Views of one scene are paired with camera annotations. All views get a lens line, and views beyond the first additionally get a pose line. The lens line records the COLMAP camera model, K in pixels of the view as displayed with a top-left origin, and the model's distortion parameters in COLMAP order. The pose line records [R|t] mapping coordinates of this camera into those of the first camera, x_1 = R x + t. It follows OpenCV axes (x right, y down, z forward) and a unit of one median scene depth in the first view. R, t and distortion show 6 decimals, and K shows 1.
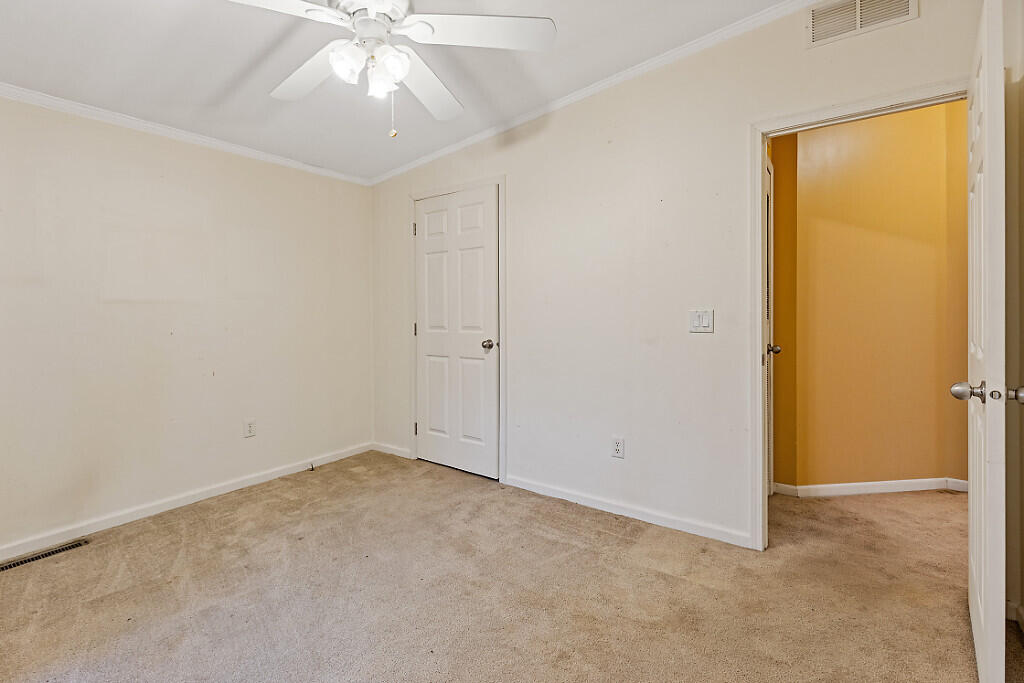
lens RADIAL K [[471.6, 0, 509.5], [0, 471.6, 317.0], [0, 0, 1]] dist [-0.001695, -0.000848]
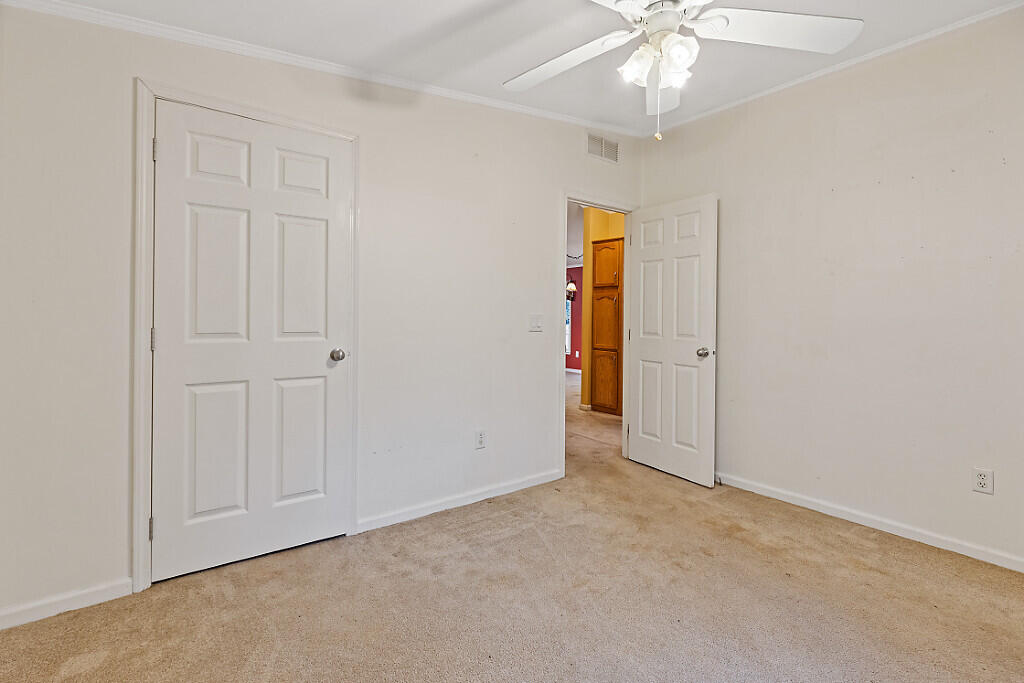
lens RADIAL K [[471.6, 0, 509.5], [0, 471.6, 317.0], [0, 0, 1]] dist [-0.001695, -0.000848]
pose [[0.284376, 0.001422, 0.958712, -0.831525], [-0.012597, 0.999918, 0.002253, -0.010027], [-0.958630, -0.012718, 0.284370, 0.655906]]
